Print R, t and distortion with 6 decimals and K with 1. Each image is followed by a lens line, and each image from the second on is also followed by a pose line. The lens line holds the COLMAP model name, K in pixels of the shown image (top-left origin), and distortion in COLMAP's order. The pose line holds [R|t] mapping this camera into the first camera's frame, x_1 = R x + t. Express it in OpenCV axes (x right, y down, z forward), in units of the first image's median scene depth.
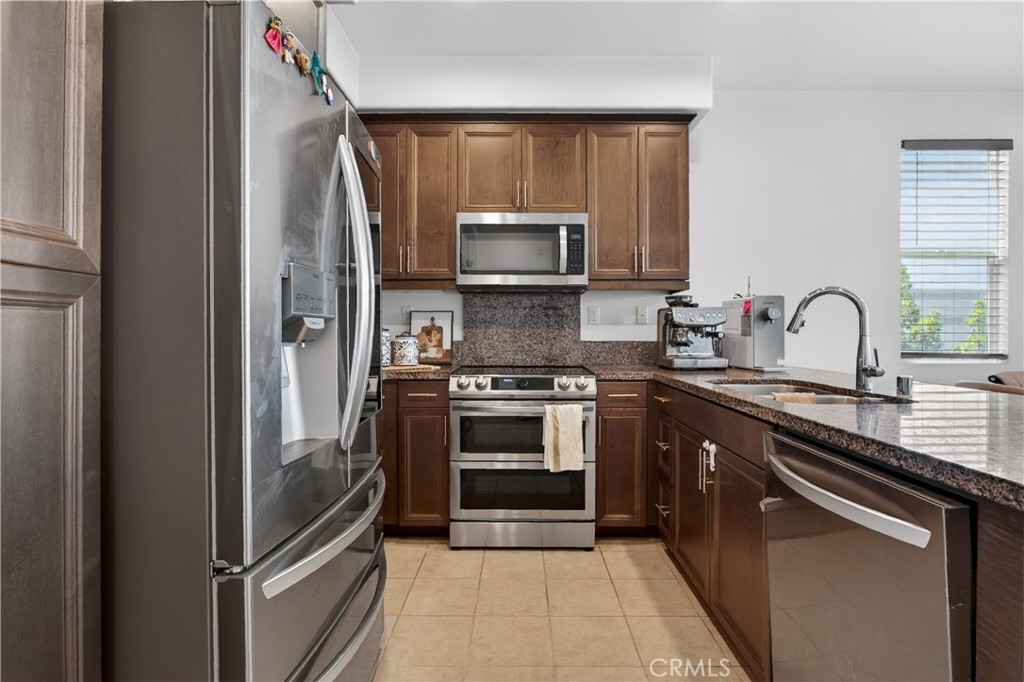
lens RADIAL K [[496.6, 0, 516.3], [0, 496.6, 336.0], [0, 0, 1]] dist [-0.022752, 0.005962]
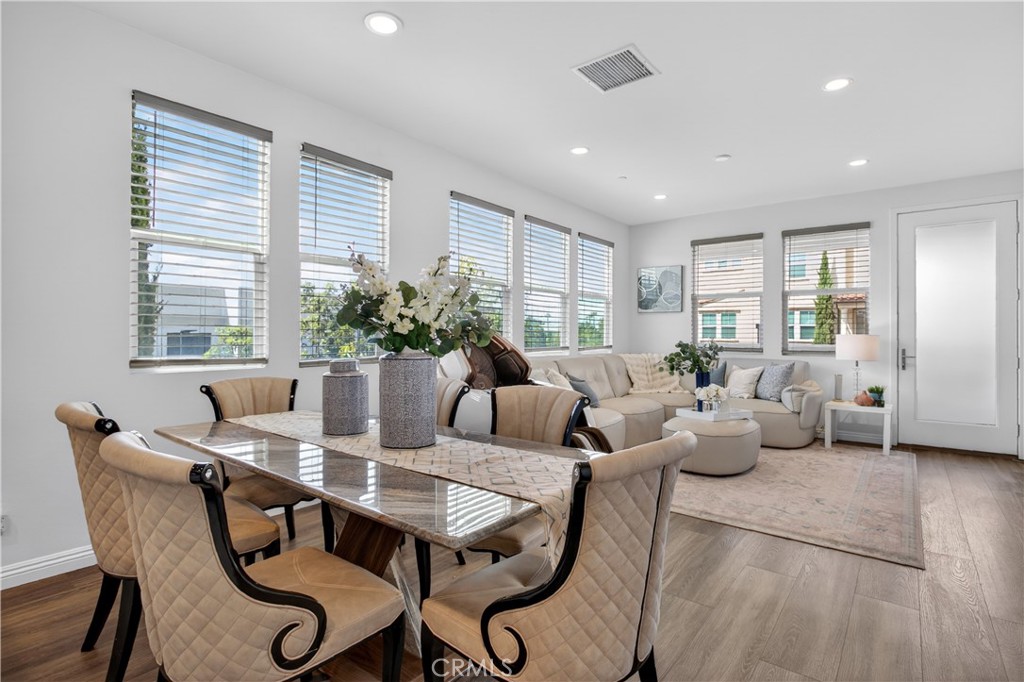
lens RADIAL K [[496.6, 0, 520.3], [0, 496.6, 340.4], [0, 0, 1]] dist [-0.022752, 0.005962]
pose [[0.615790, -0.005474, 0.787891, 0.583011], [0.000985, 0.999980, 0.006178, -0.002372], [-0.787910, -0.003028, 0.615783, 0.028195]]
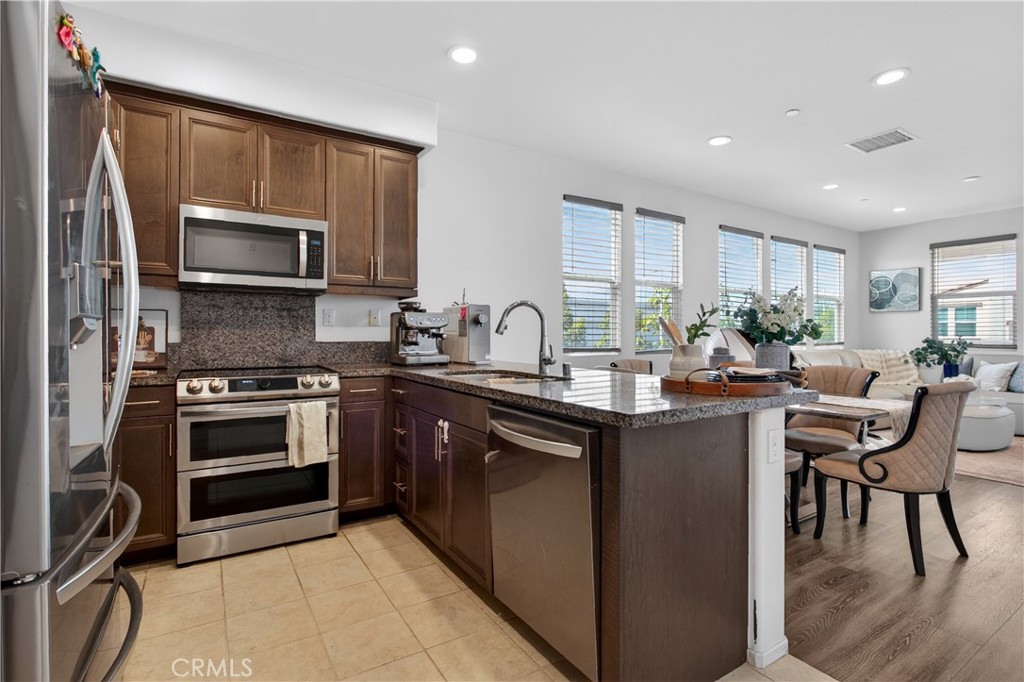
lens RADIAL K [[496.6, 0, 509.3], [0, 496.6, 337.6], [0, 0, 1]] dist [-0.022752, 0.005962]
pose [[0.846655, -0.003971, 0.532128, -0.094028], [0.003294, 0.999992, 0.002221, 0.000285], [-0.532132, -0.000127, 0.846661, -0.108594]]
